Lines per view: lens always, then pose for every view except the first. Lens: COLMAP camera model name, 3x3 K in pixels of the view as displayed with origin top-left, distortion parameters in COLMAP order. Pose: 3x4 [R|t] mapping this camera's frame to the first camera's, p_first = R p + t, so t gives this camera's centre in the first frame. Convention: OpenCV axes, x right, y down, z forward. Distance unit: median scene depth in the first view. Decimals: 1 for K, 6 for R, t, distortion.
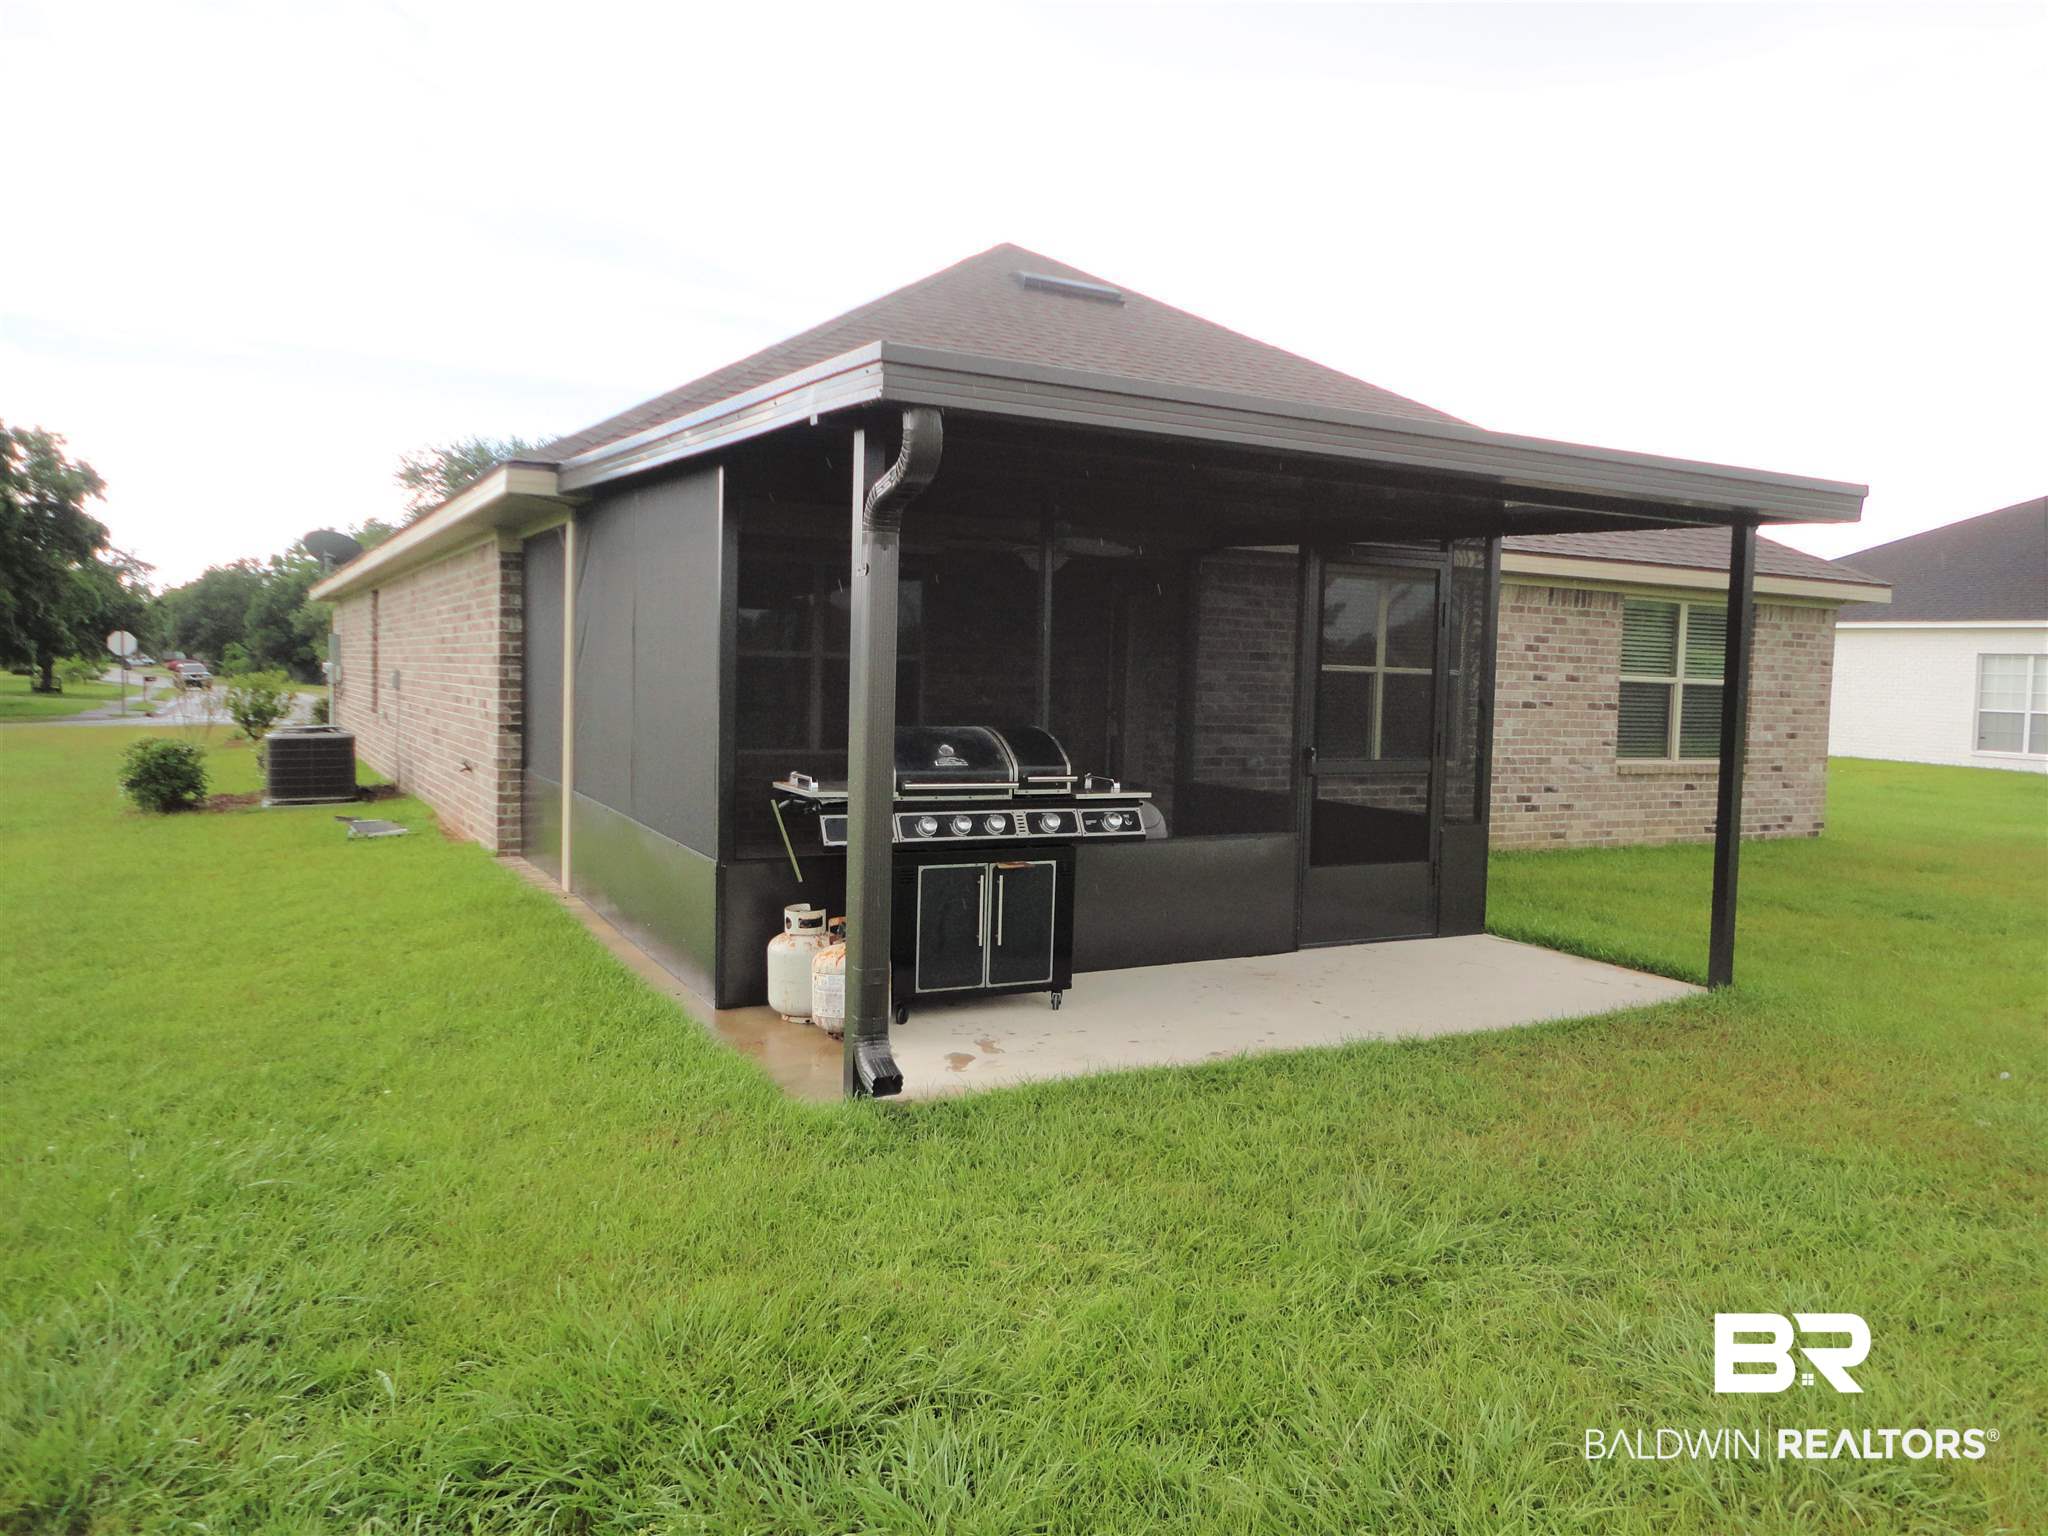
lens RADIAL K [[1488.4, 0, 1021.7], [0, 1488.4, 789.5], [0, 0, 1]] dist [-0.009303, 0.015436]
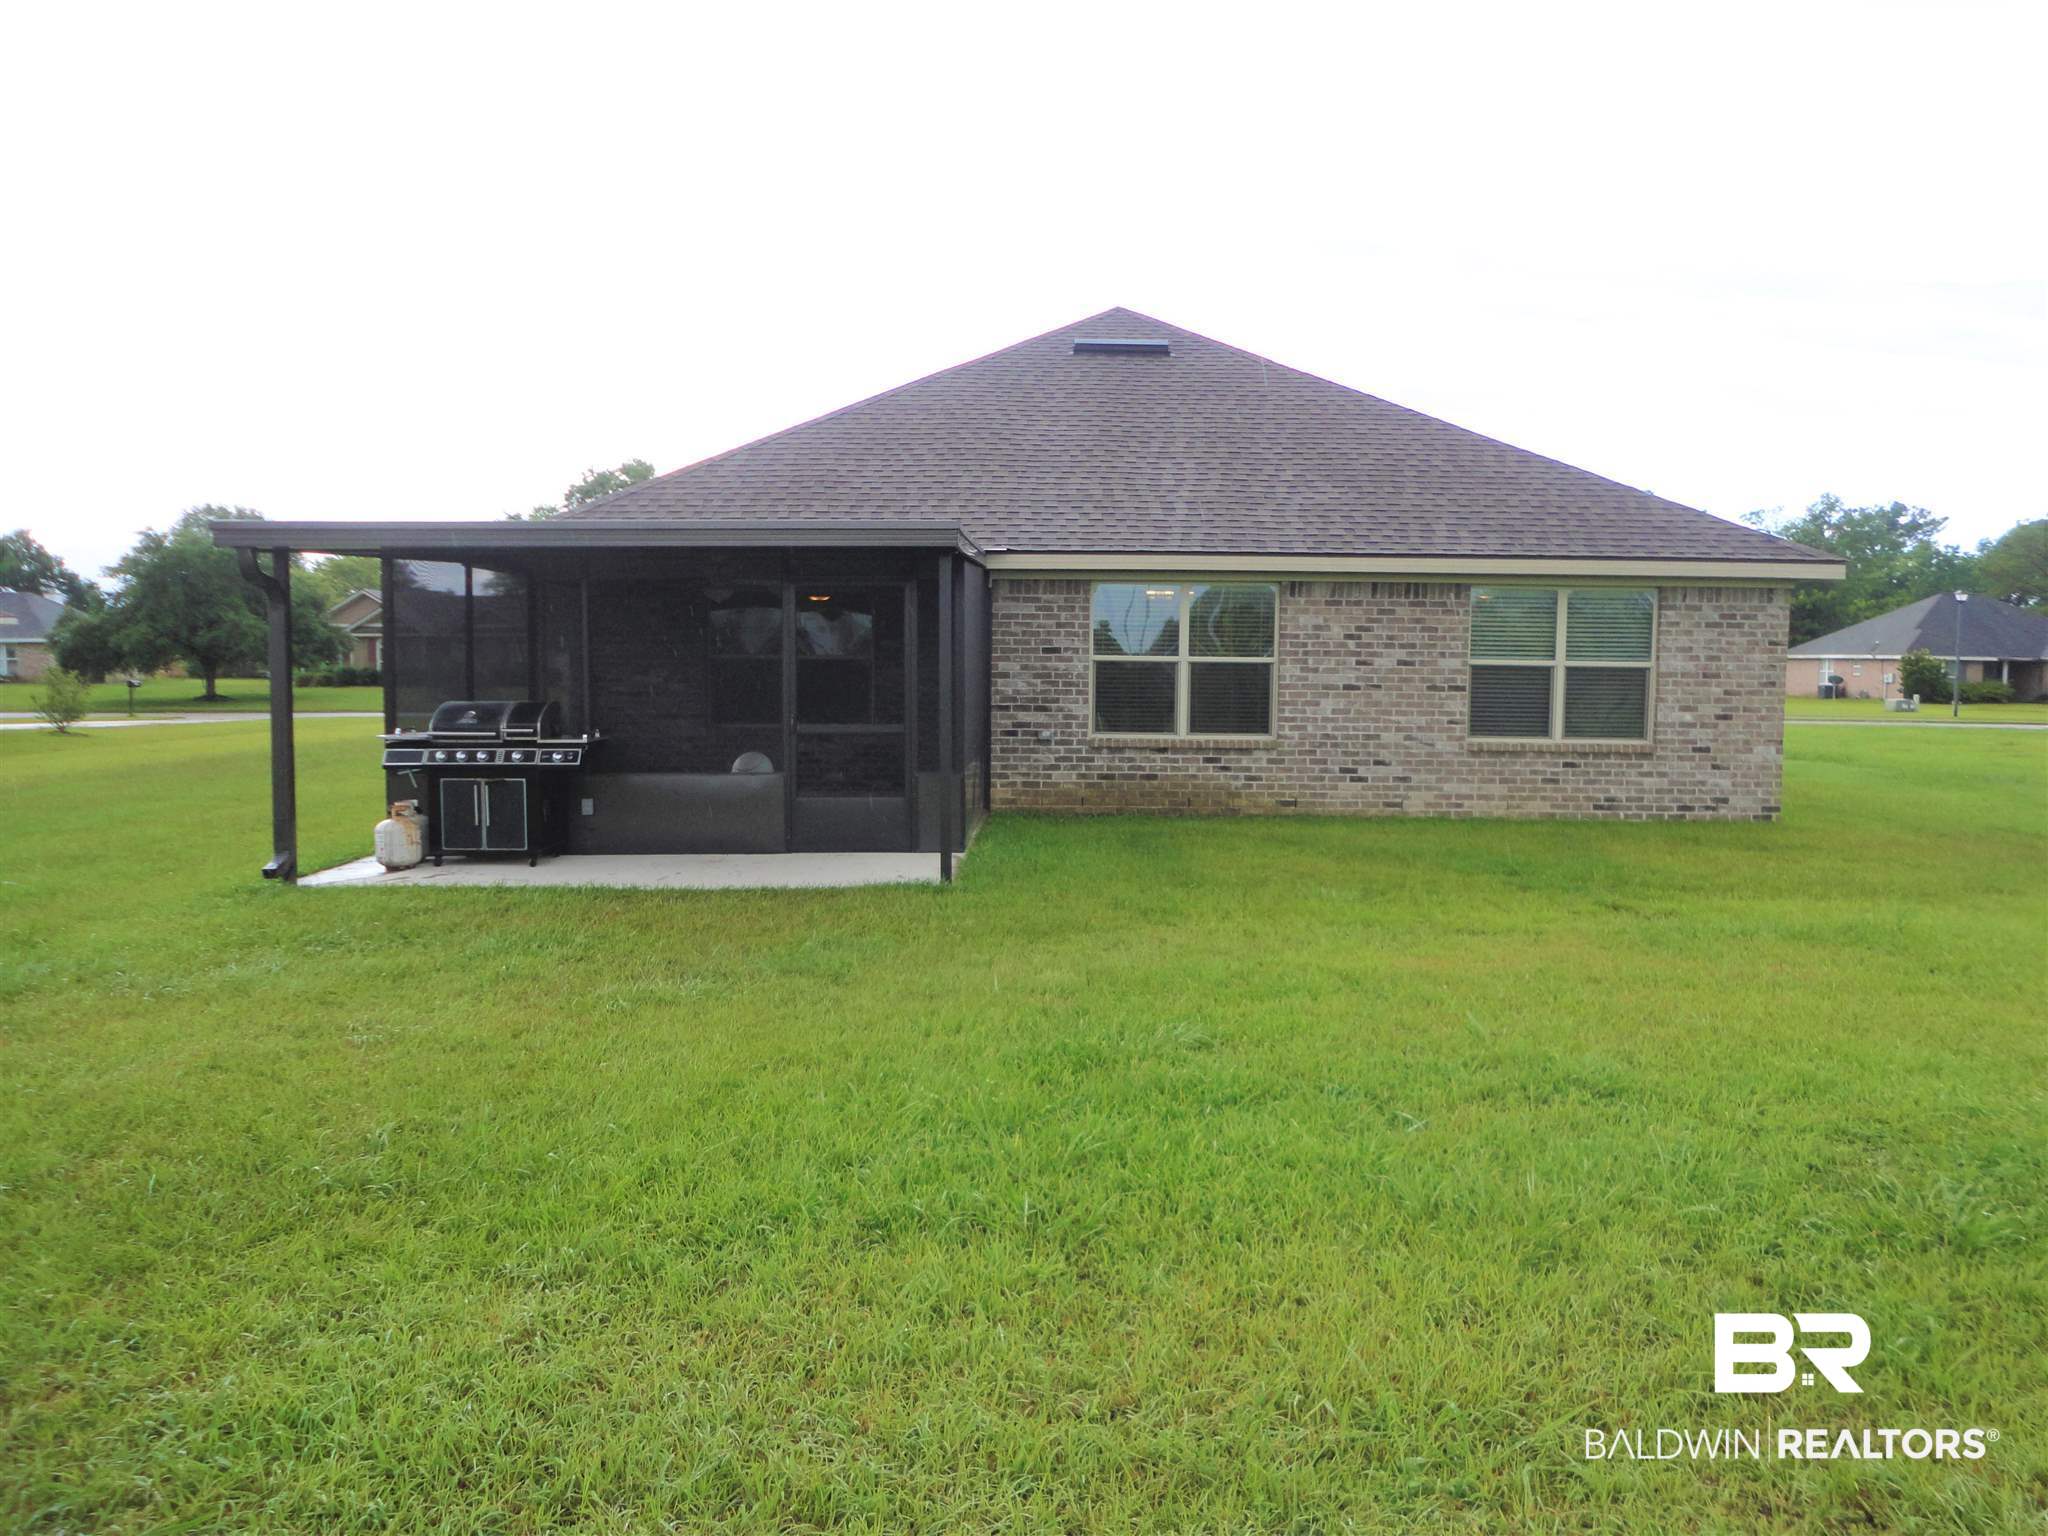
lens RADIAL K [[1488.4, 0, 1009.4], [0, 1488.4, 774.1], [0, 0, 1]] dist [-0.009303, 0.015436]
pose [[0.874377, 0.021214, -0.484783, 0.647264], [-0.023257, 0.999728, 0.001801, 0.012694], [0.484690, 0.009700, 0.874632, -0.111045]]
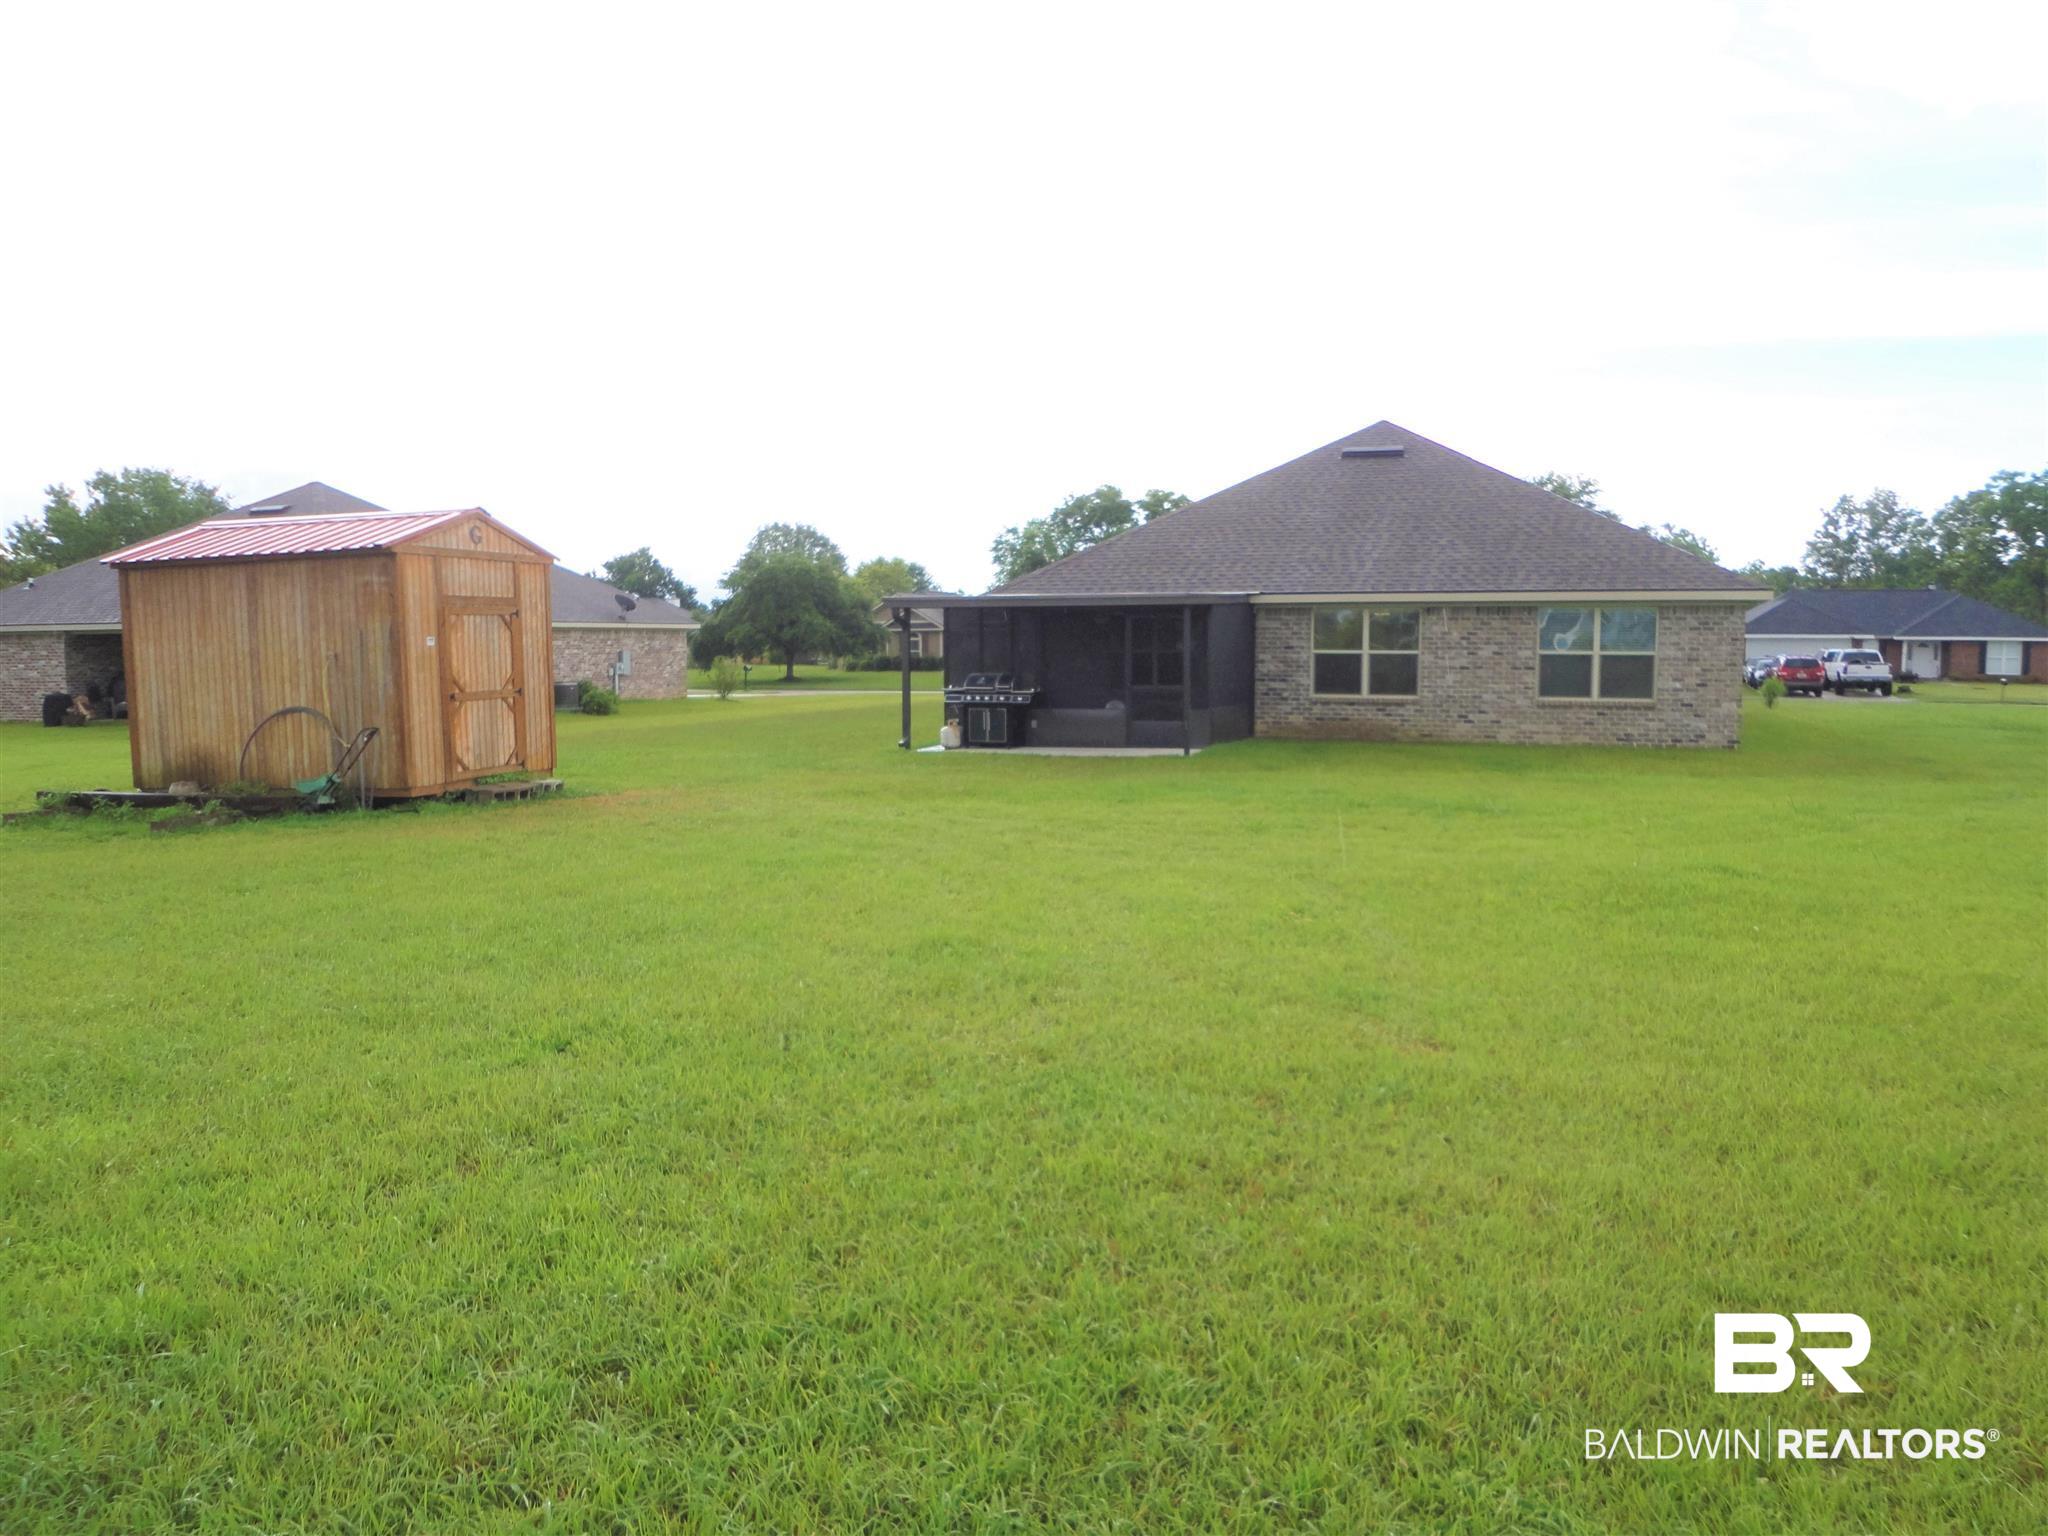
lens RADIAL K [[1488.4, 0, 1012.0], [0, 1488.4, 760.1], [0, 0, 1]] dist [-0.009303, 0.015436]
pose [[0.676077, 0.035700, -0.735966, 1.341292], [-0.039183, 0.999154, 0.012472, 0.061103], [0.735788, 0.020405, 0.676904, -0.727915]]
